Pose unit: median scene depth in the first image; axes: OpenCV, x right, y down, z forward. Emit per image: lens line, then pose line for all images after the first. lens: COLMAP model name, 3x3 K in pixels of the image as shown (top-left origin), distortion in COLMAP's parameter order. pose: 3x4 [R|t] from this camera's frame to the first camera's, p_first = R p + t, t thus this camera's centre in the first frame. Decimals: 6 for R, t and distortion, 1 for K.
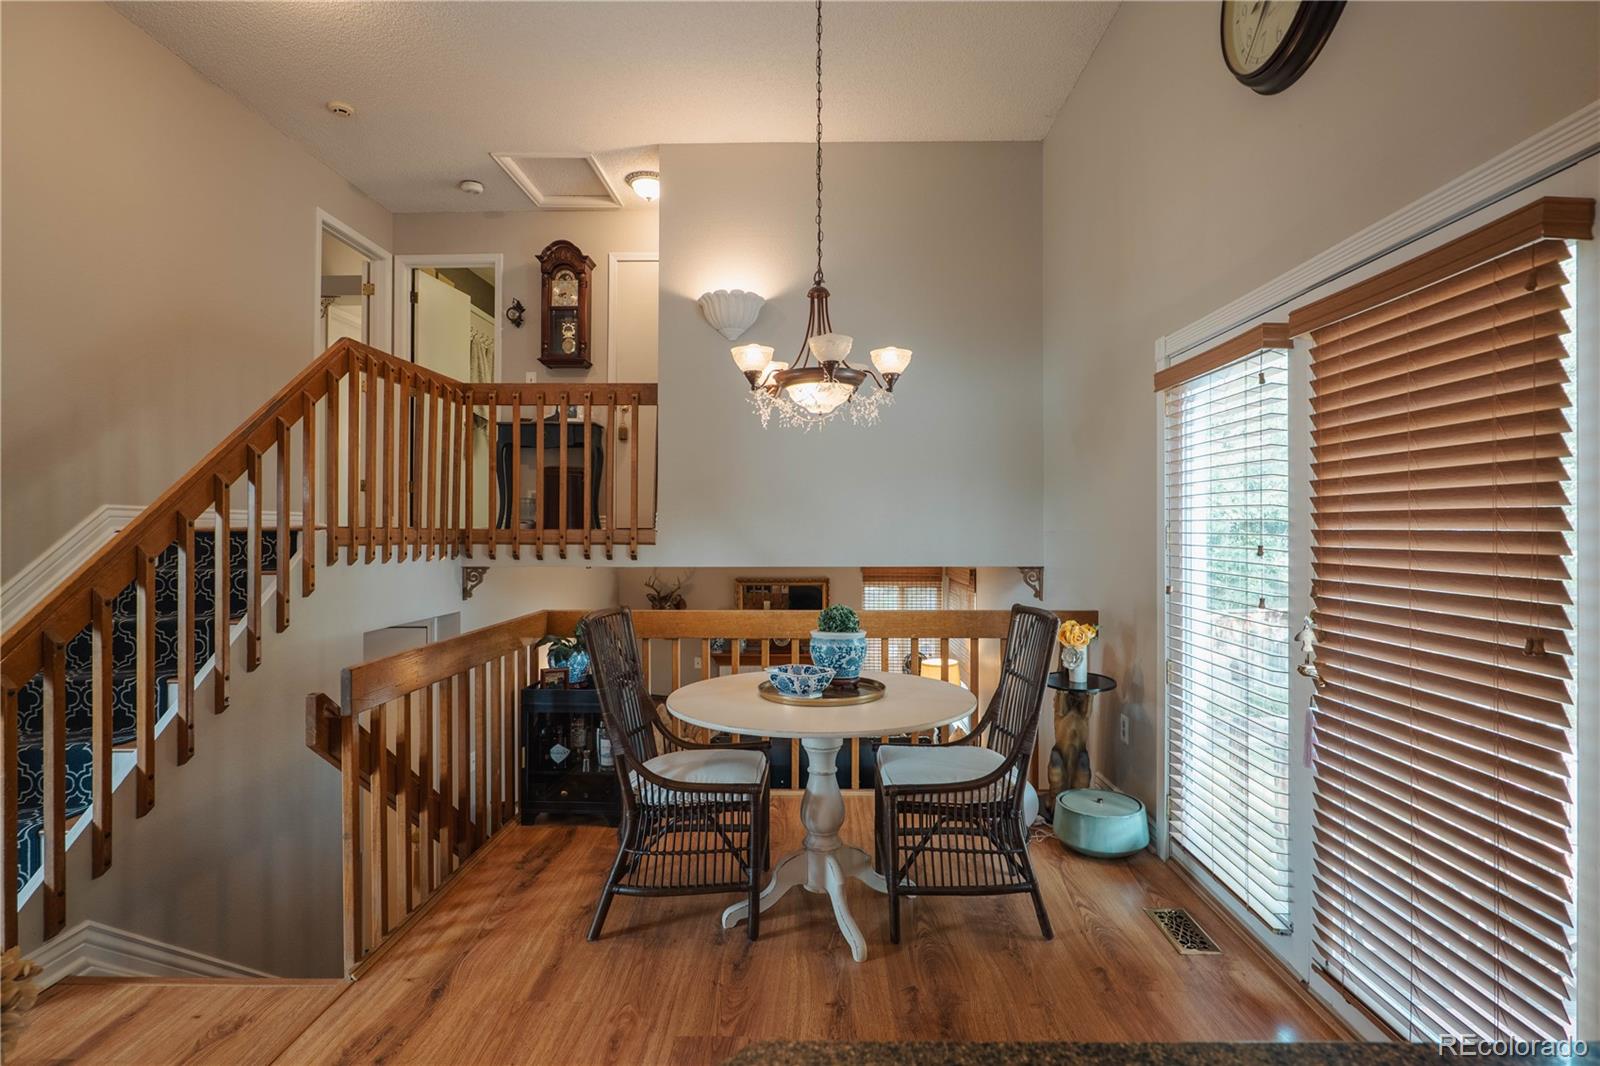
lens RADIAL K [[798.0, 0, 808.9], [0, 798.0, 526.5], [0, 0, 1]] dist [-0.021255, 0.001893]
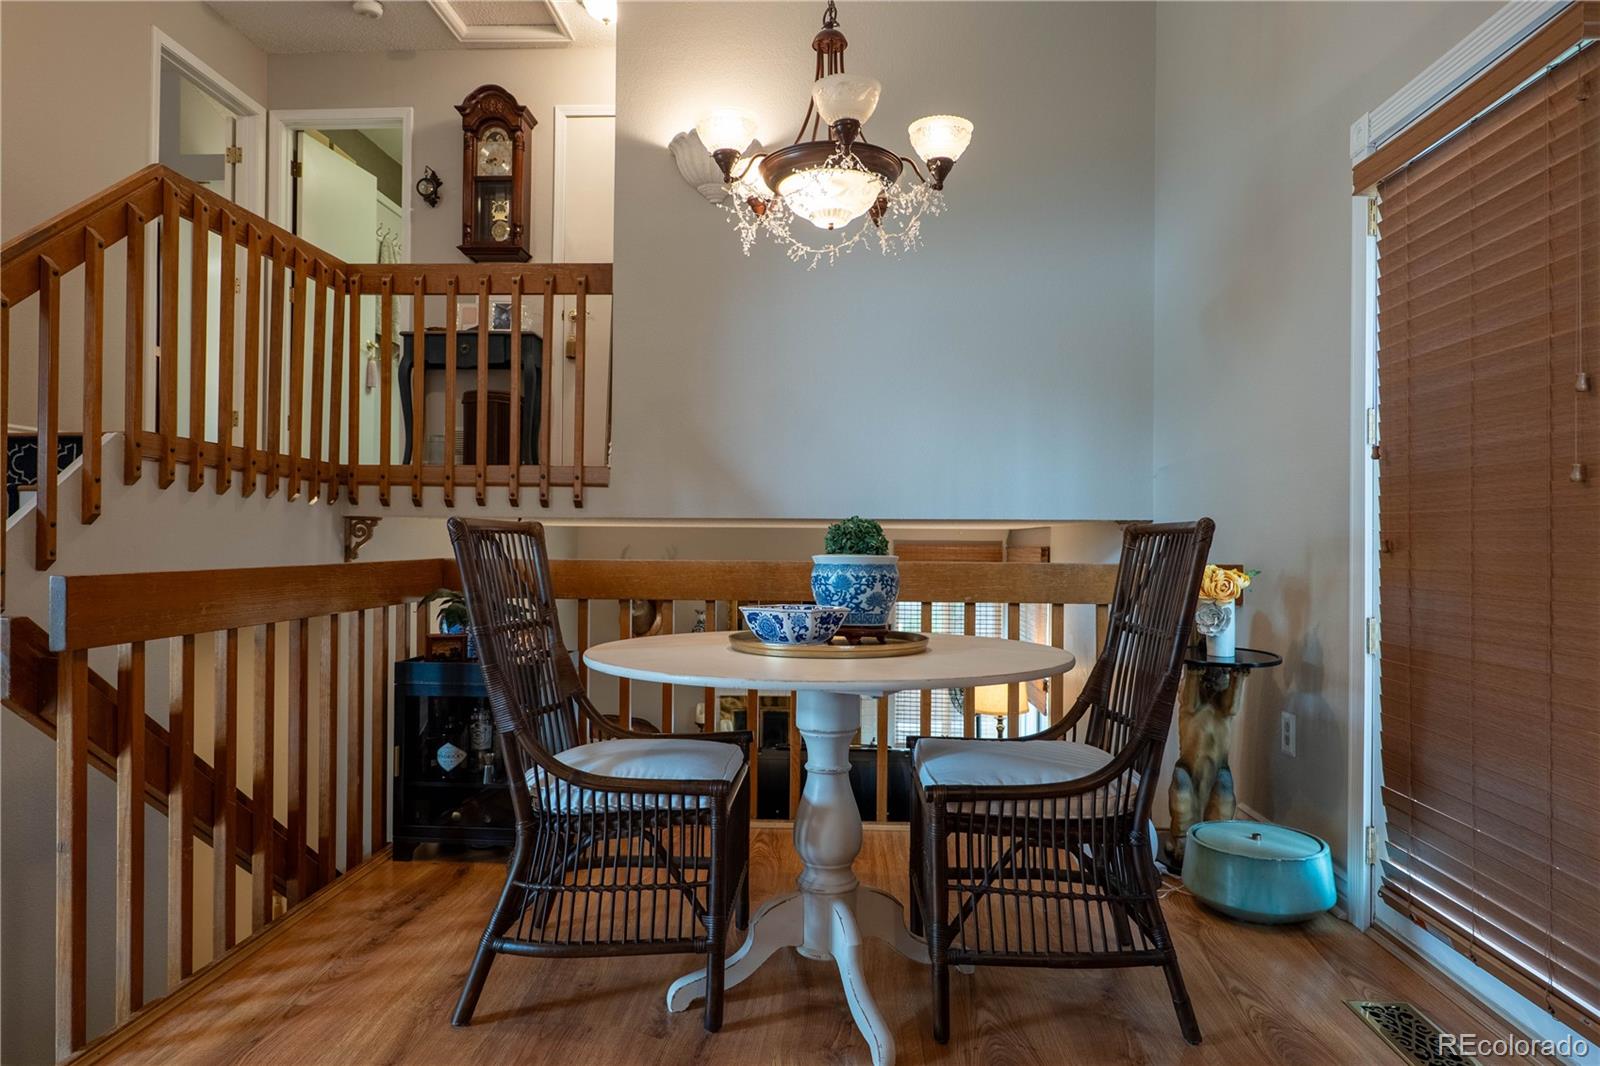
lens RADIAL K [[985.0, 0, 795.1], [0, 985.0, 535.6], [0, 0, 1]] dist [0.004295, -0.011495]
pose [[0.999311, 0.008517, -0.036136, 0.016066], [-0.008563, 0.999963, -0.001094, 0.111654], [0.036125, 0.001403, 0.999346, 0.192696]]
